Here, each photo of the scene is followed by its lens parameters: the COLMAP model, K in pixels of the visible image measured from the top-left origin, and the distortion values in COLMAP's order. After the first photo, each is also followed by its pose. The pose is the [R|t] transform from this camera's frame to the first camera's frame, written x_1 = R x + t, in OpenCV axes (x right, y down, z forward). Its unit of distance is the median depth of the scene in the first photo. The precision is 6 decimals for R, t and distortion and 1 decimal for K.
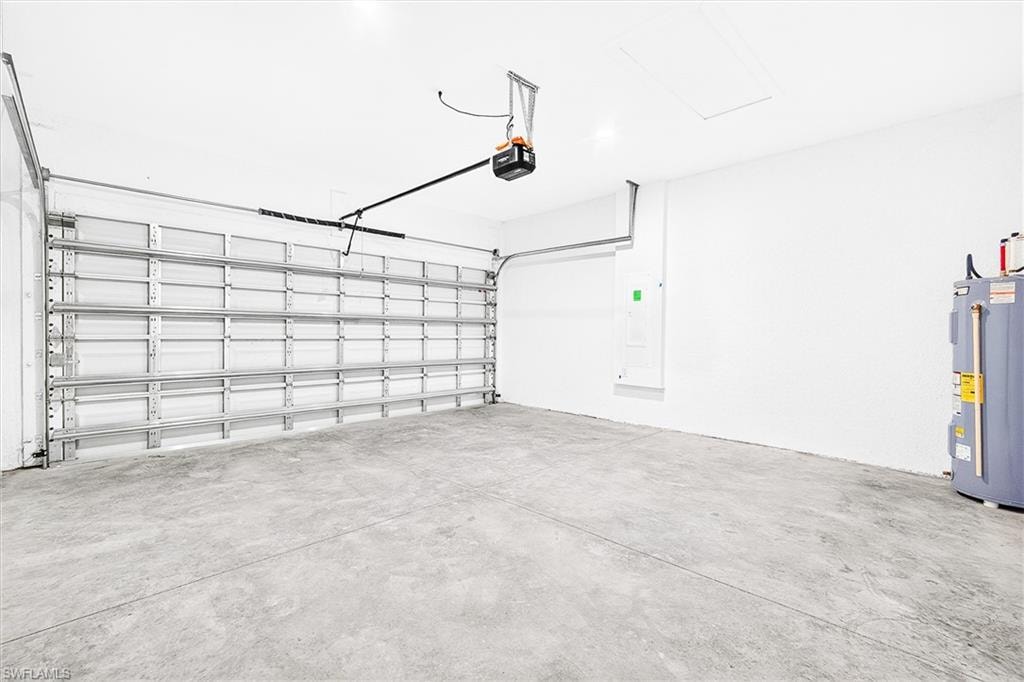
lens RADIAL K [[442.3, 0, 512.0], [0, 442.3, 341.0], [0, 0, 1]] dist [-0.000004, 0.000016]
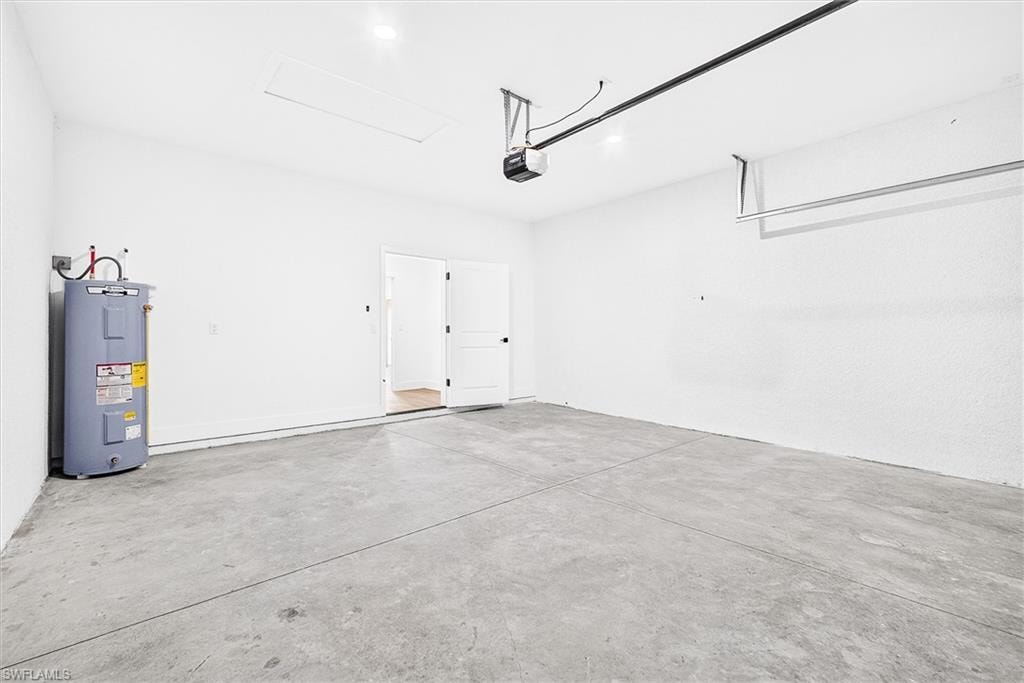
lens RADIAL K [[442.3, 0, 512.0], [0, 442.3, 341.5], [0, 0, 1]] dist [-0.000004, 0.000016]
pose [[-0.998580, -0.009224, 0.052464, -0.022206], [-0.007098, 0.999151, 0.040571, -0.034384], [-0.052794, 0.040141, -0.997798, 1.934585]]
